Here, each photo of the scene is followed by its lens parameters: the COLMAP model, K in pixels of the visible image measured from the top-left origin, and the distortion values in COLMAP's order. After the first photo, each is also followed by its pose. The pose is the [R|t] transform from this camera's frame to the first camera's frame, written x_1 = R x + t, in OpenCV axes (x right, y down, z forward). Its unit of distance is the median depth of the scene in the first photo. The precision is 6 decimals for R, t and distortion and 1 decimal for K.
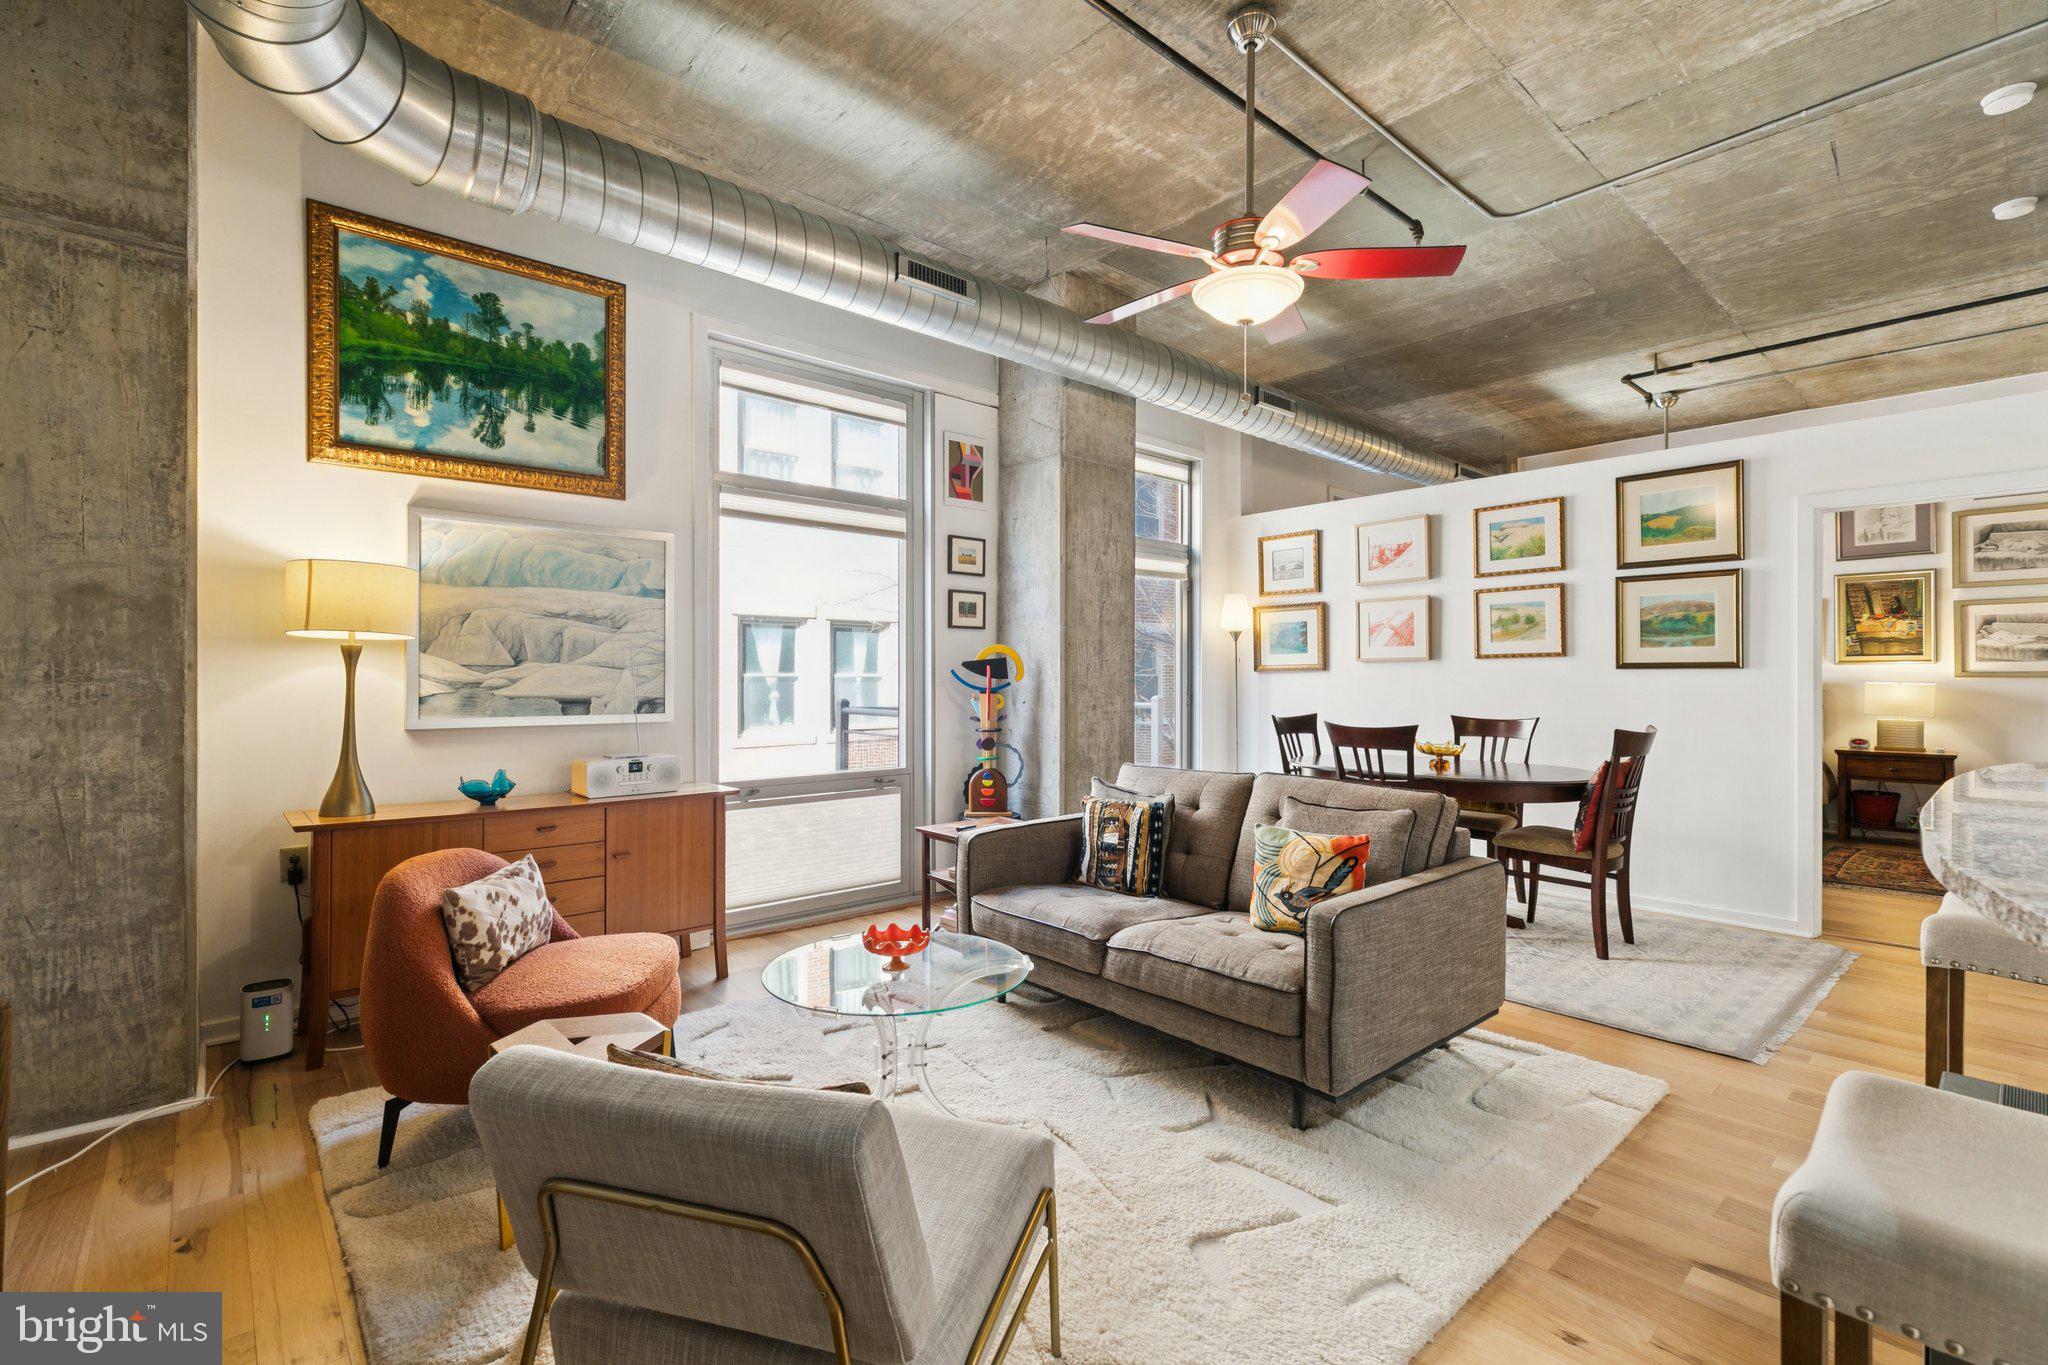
lens RADIAL K [[925.9, 0, 1026.2], [0, 925.9, 672.5], [0, 0, 1]] dist [0.008147, -0.001376]
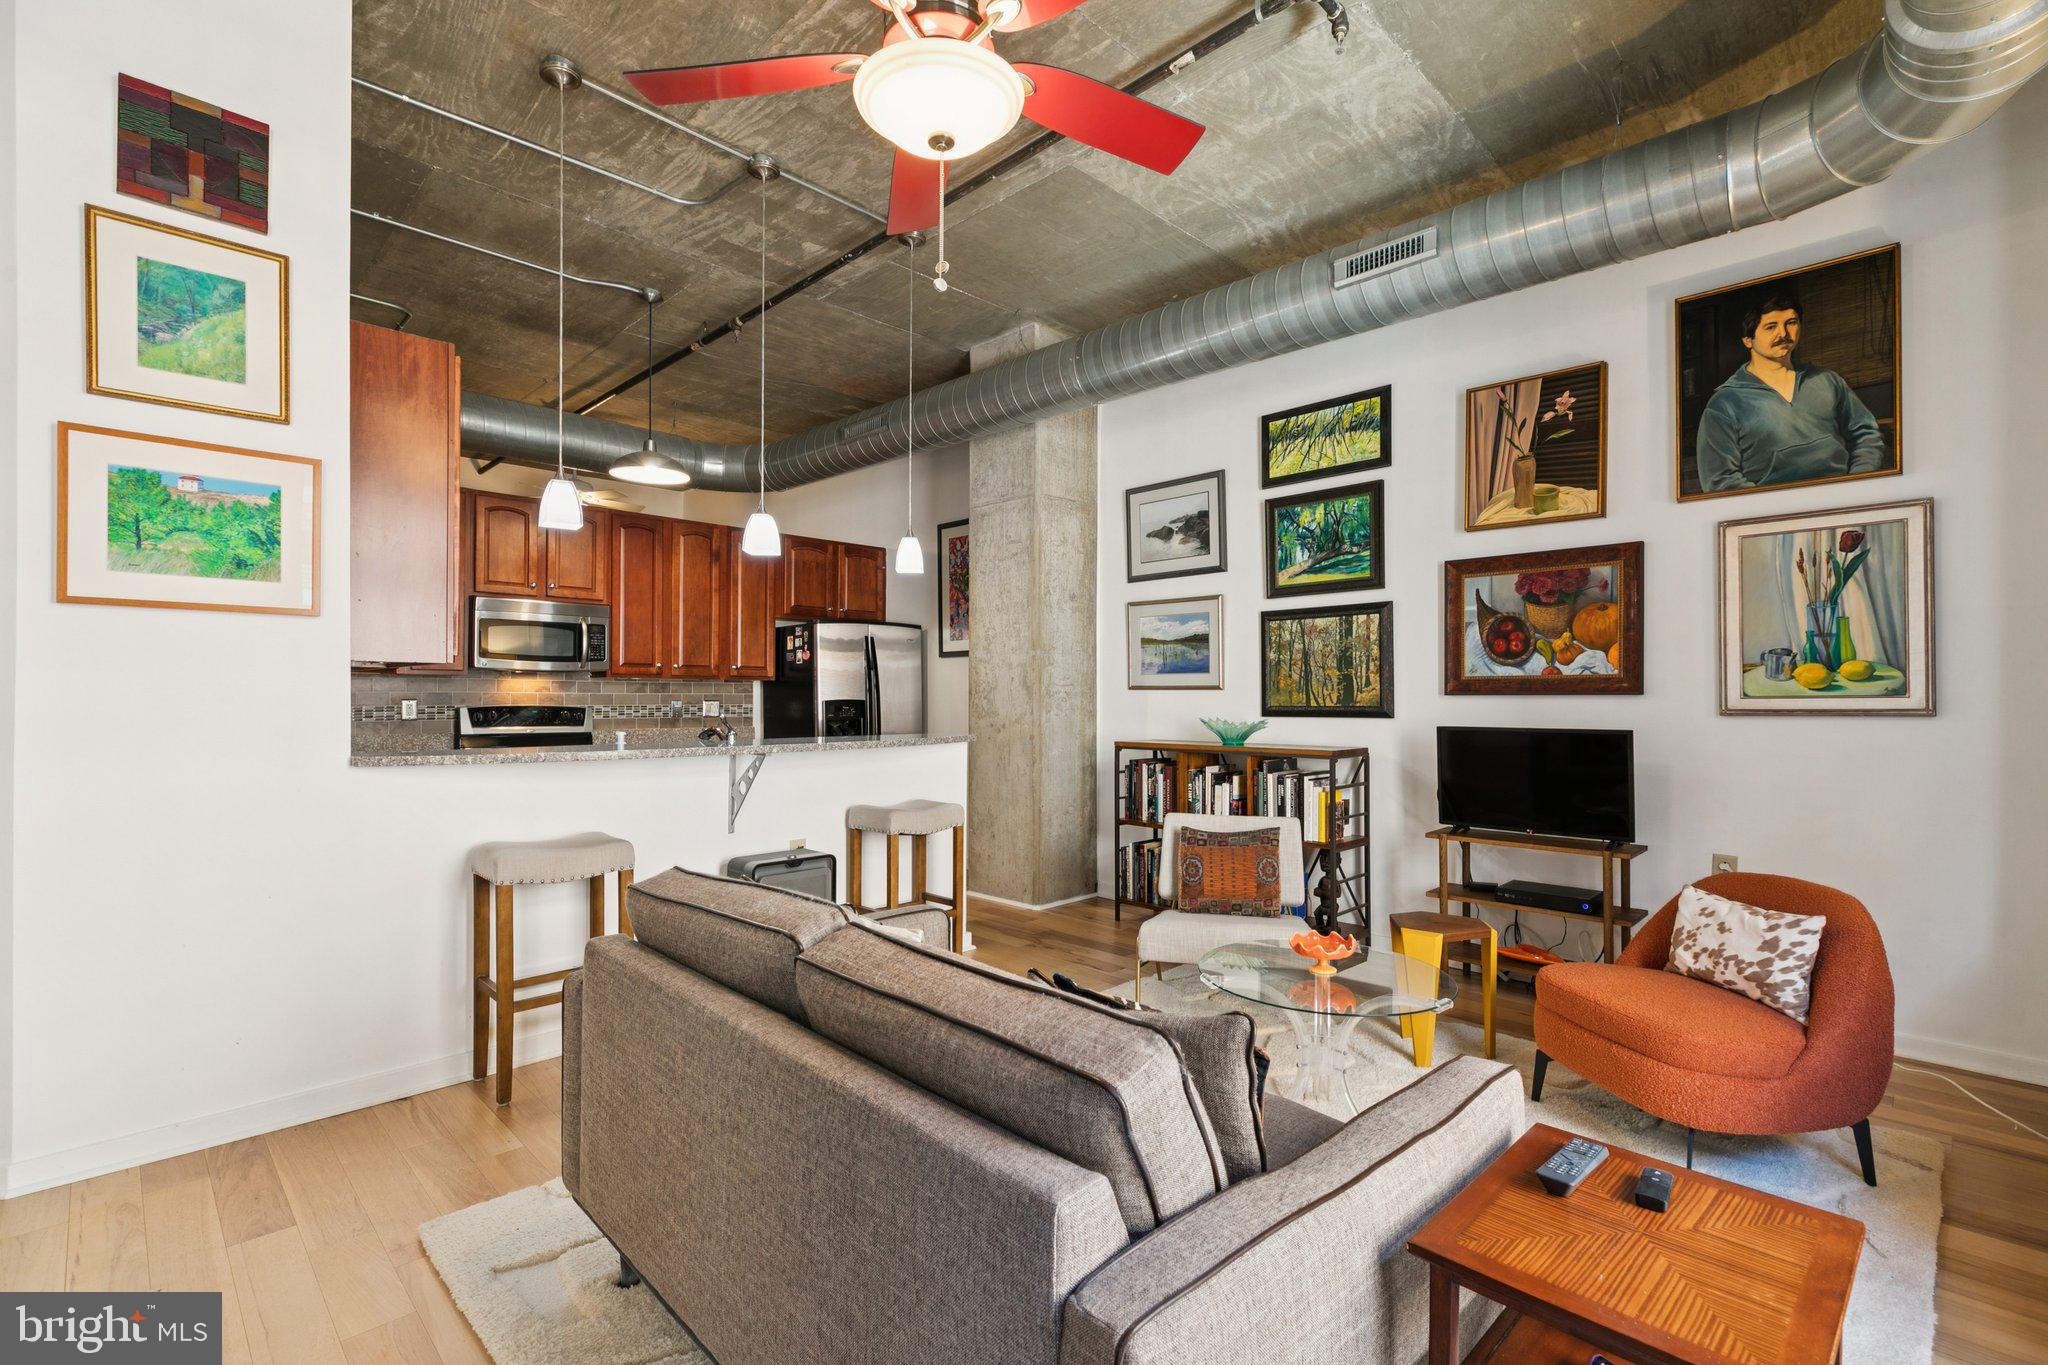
lens RADIAL K [[925.9, 0, 1027.4], [0, 925.9, 695.1], [0, 0, 1]] dist [0.008147, -0.001376]
pose [[-0.998759, -0.004753, -0.049567, 0.126524], [-0.004596, 0.999984, -0.003274, 0.000989], [0.049582, -0.003042, -0.998765, 1.010241]]
